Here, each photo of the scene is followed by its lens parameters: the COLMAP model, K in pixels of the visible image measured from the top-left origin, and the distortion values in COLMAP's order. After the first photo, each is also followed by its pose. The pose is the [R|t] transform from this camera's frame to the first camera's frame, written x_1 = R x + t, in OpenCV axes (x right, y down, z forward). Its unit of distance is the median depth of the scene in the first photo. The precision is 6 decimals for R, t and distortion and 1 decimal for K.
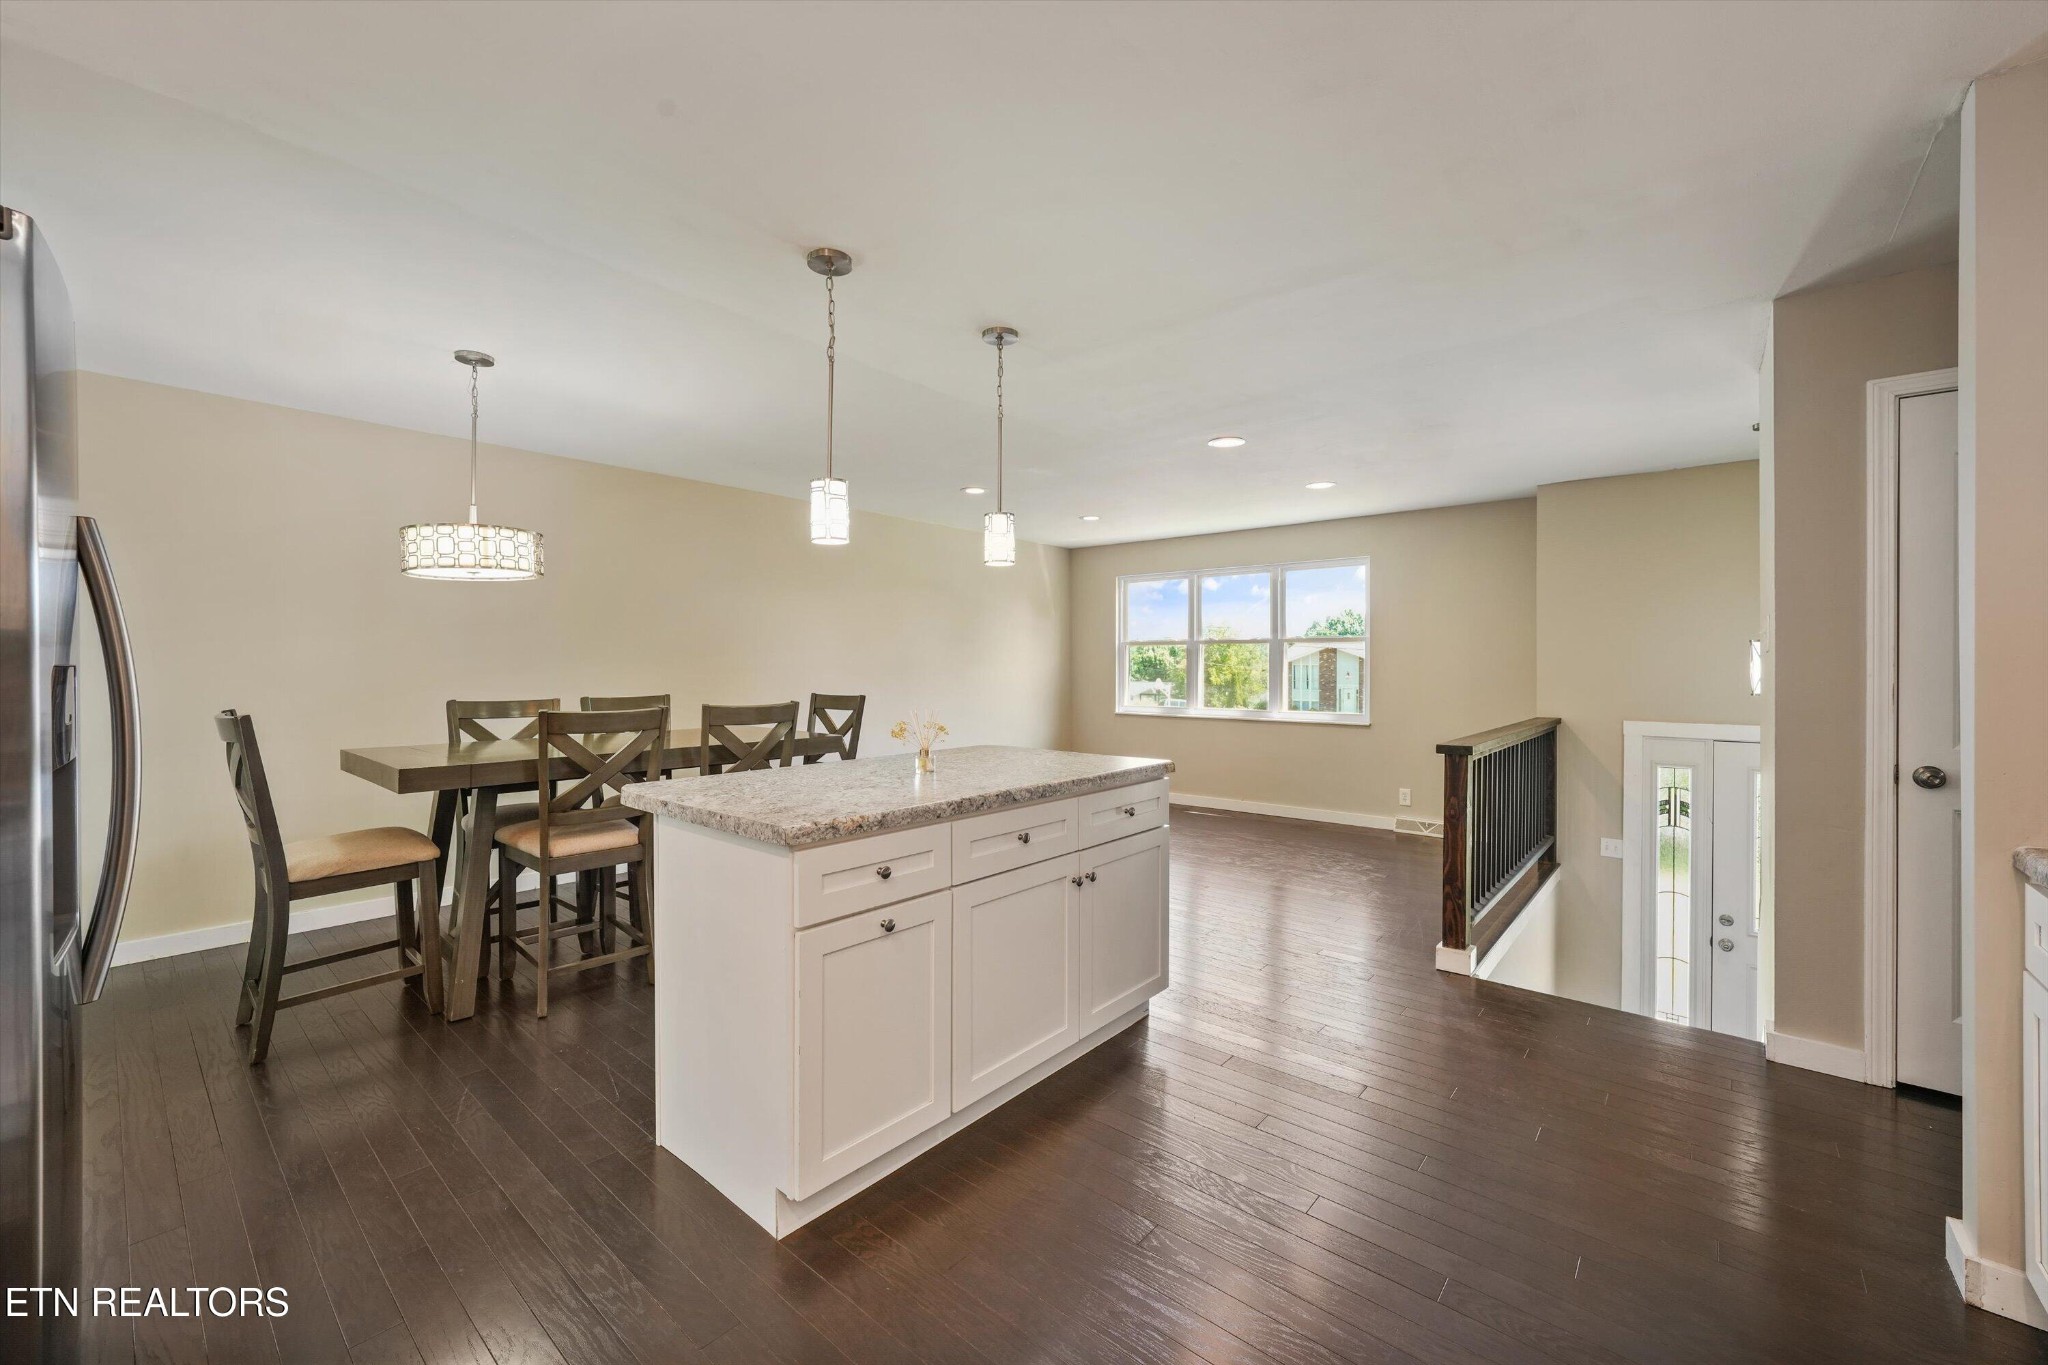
lens RADIAL K [[822.9, 0, 1021.8], [0, 822.9, 668.8], [0, 0, 1]] dist [-0.003454, 0.000127]
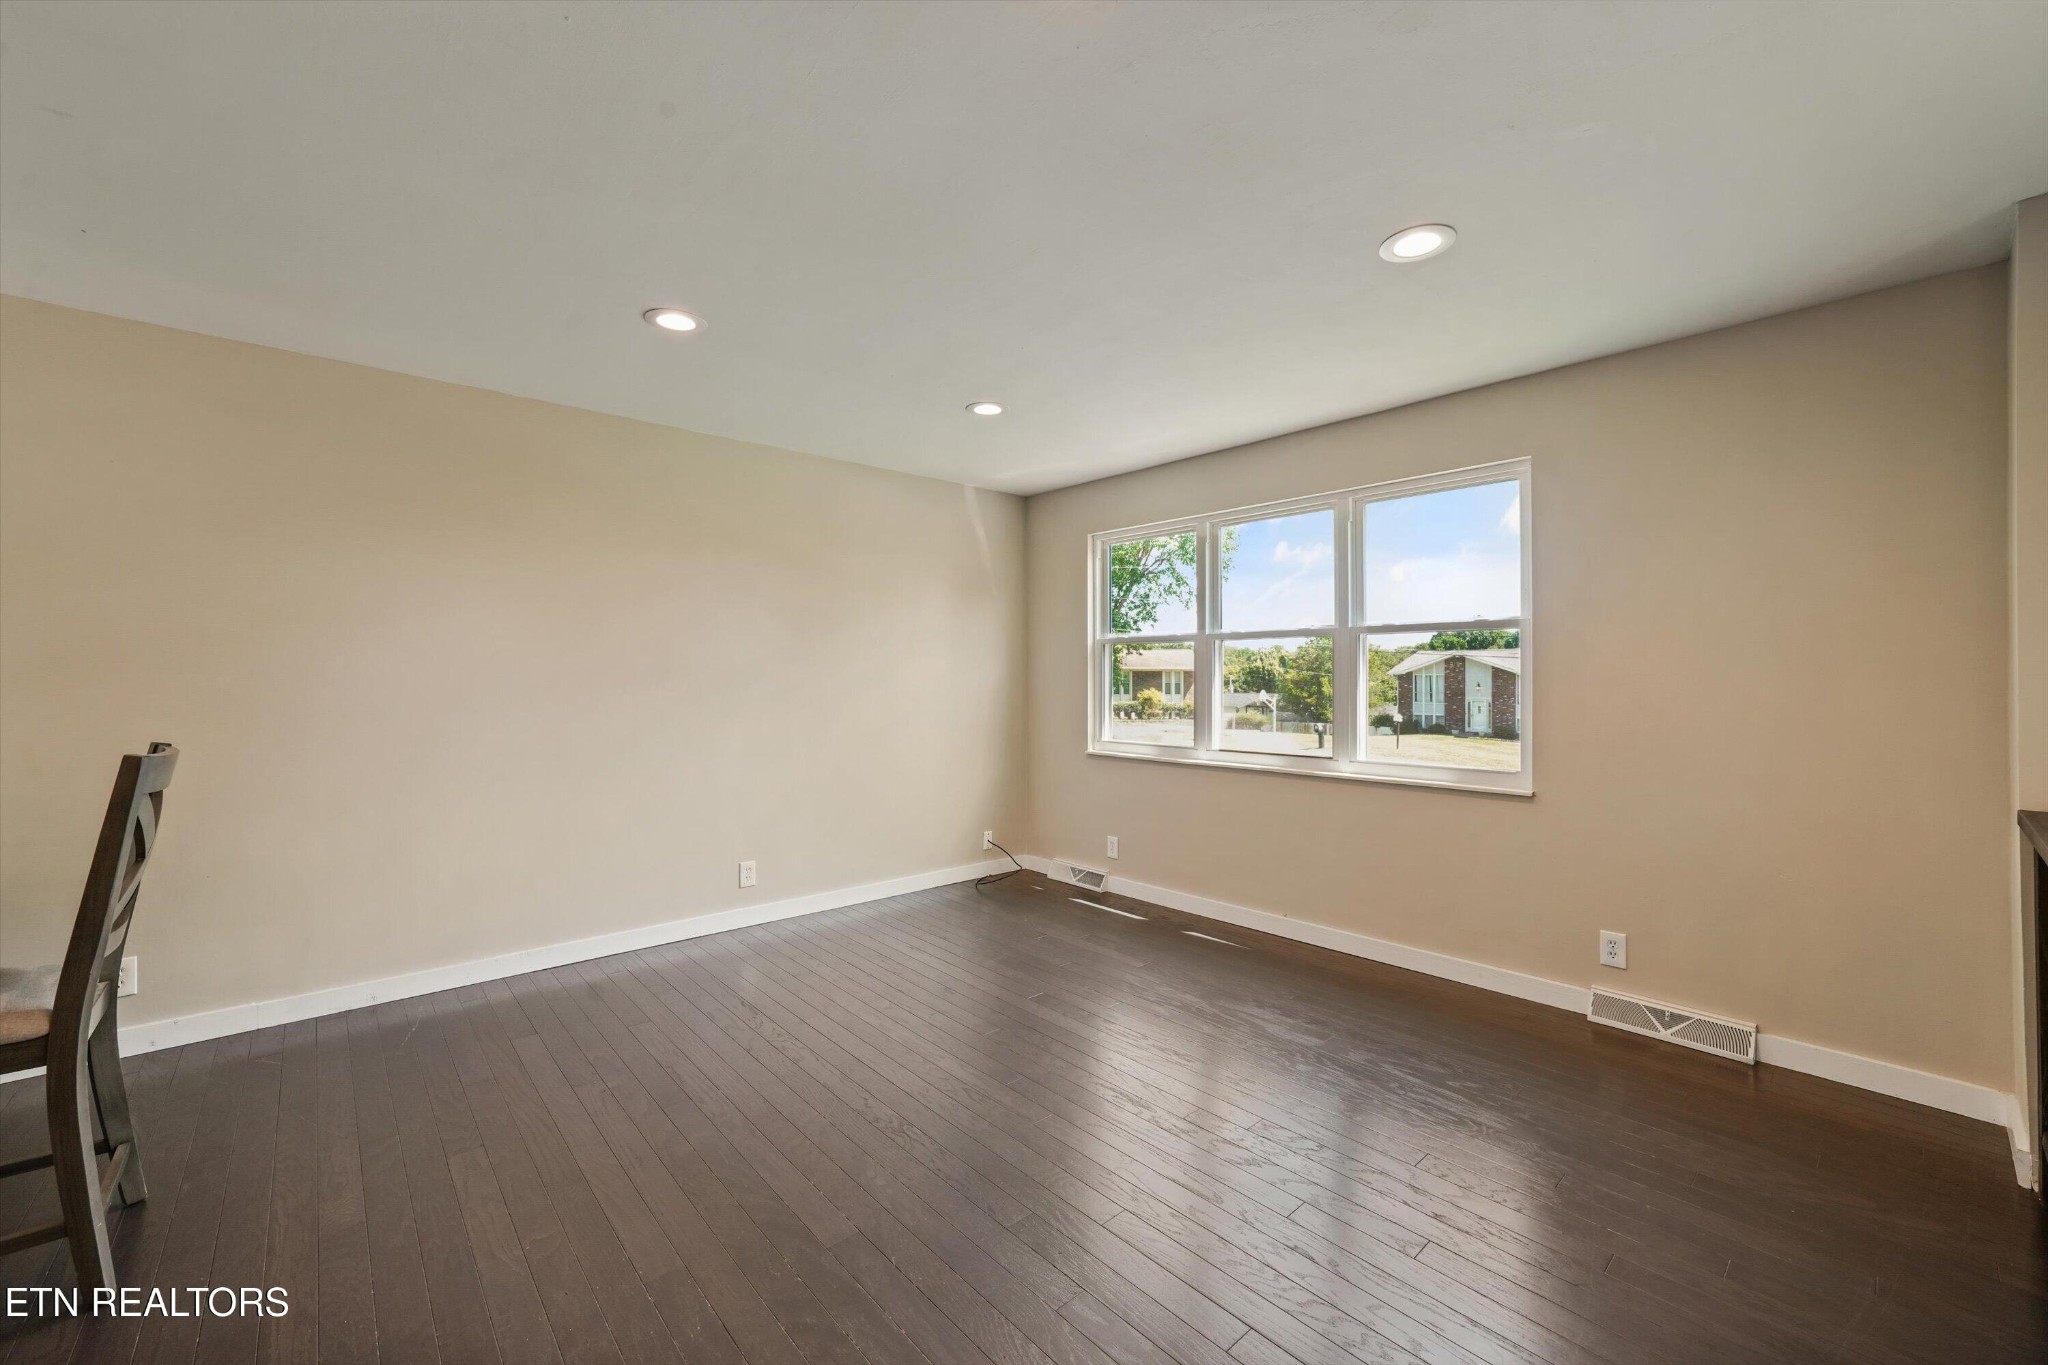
lens RADIAL K [[822.9, 0, 1021.8], [0, 822.9, 668.8], [0, 0, 1]] dist [-0.003454, 0.000127]
pose [[0.991681, -0.000226, -0.128721, 0.124538], [-0.001342, 0.999926, -0.012097, -0.002281], [0.128714, 0.012169, 0.991607, 0.322475]]
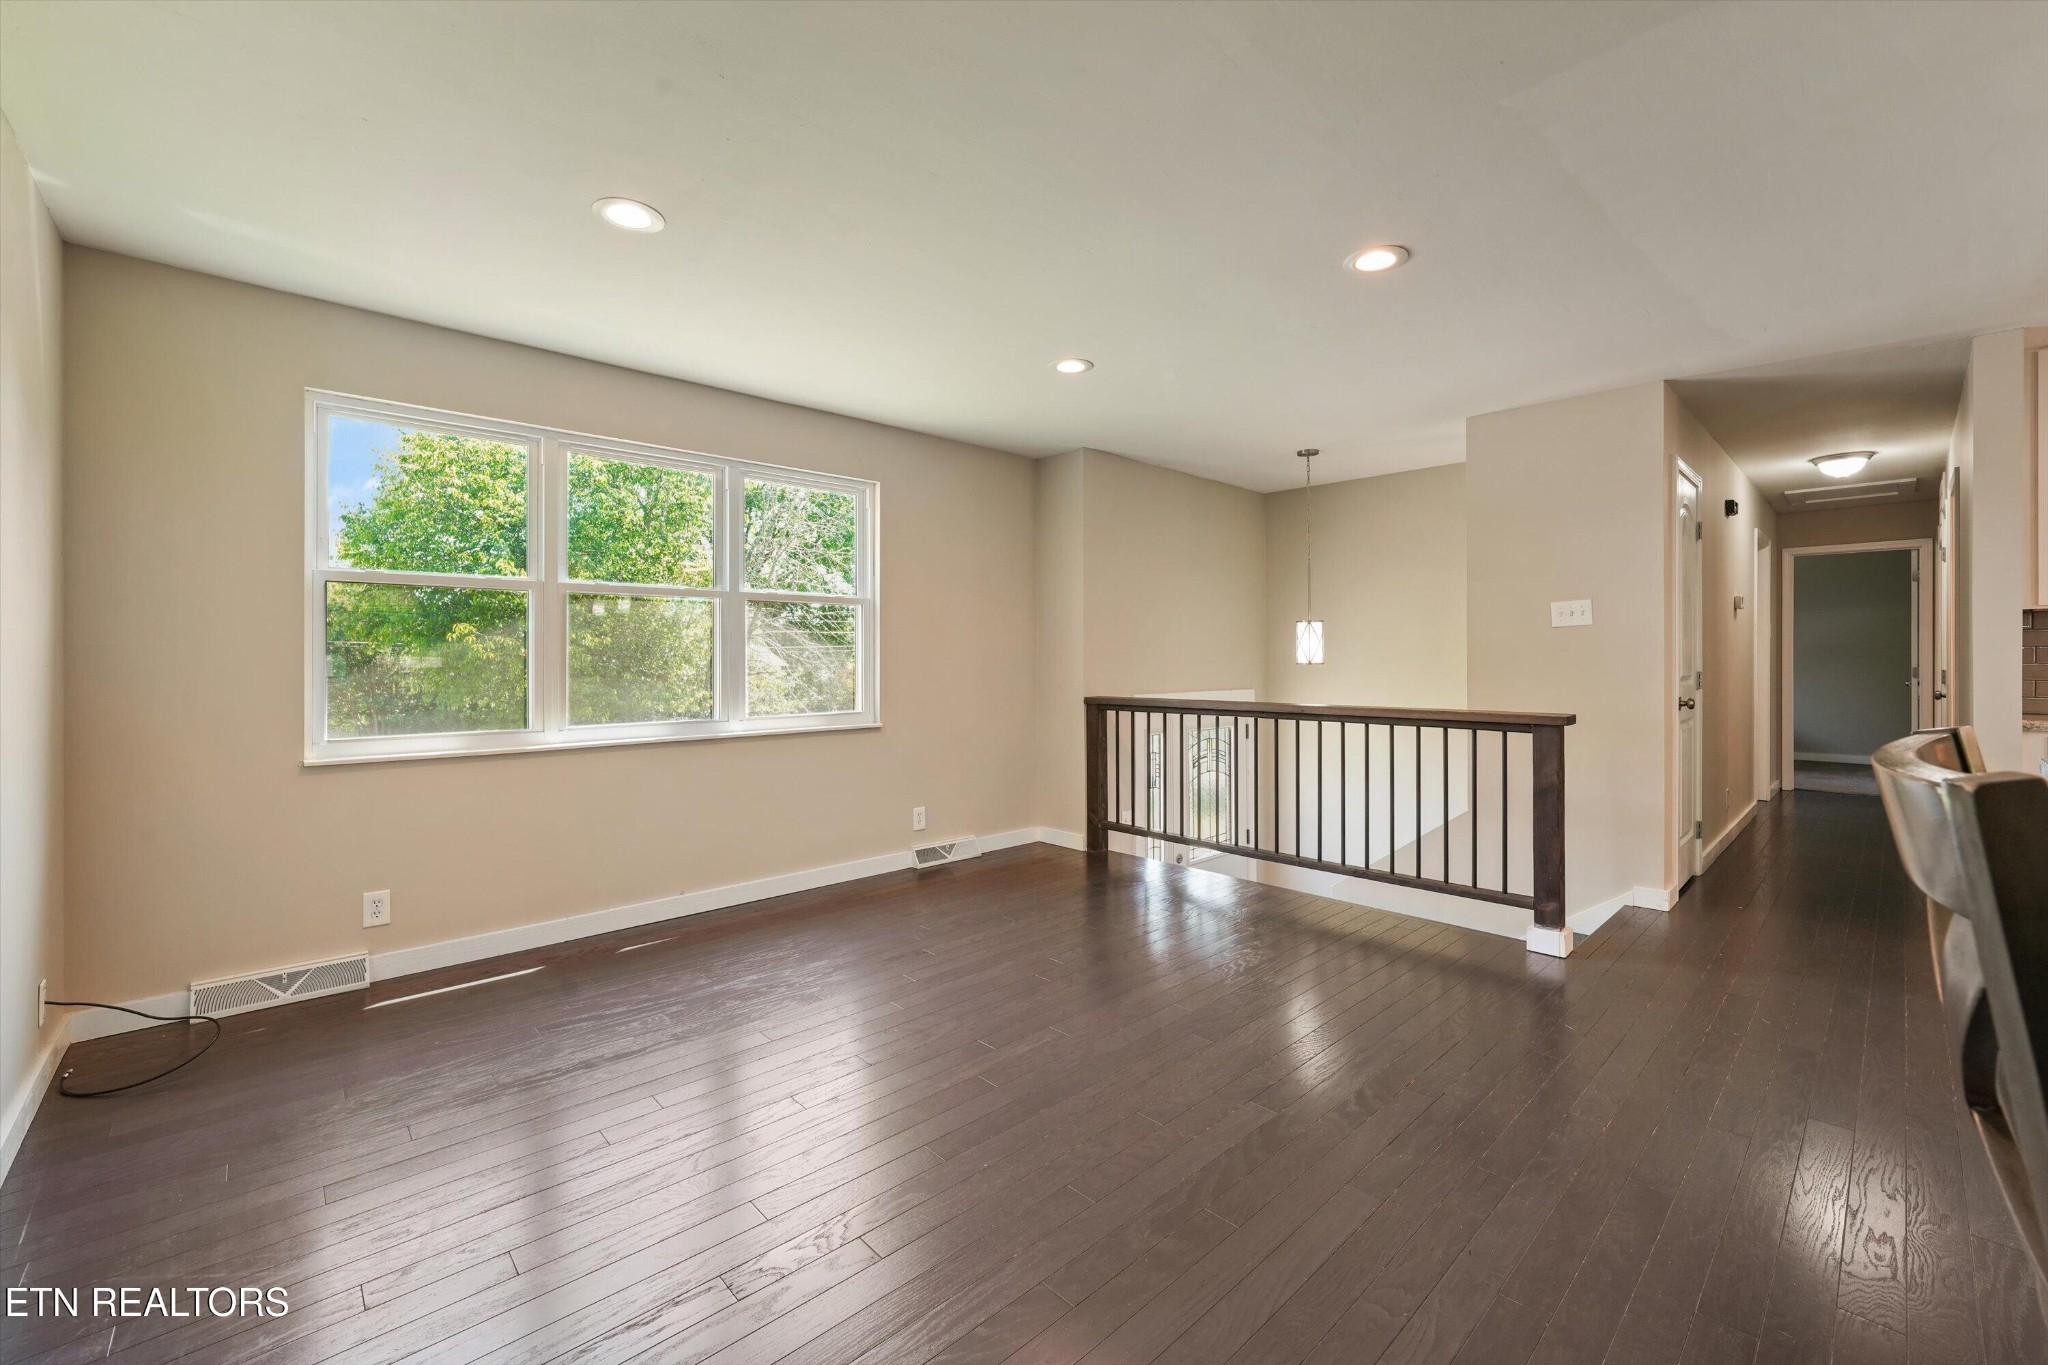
lens RADIAL K [[822.9, 0, 1021.8], [0, 822.9, 668.8], [0, 0, 1]] dist [-0.003454, 0.000127]
pose [[0.104420, -0.006947, 0.994509, -0.189618], [0.006514, 0.999959, 0.006302, 0.009581], [-0.994512, 0.005820, 0.104461, 0.566153]]
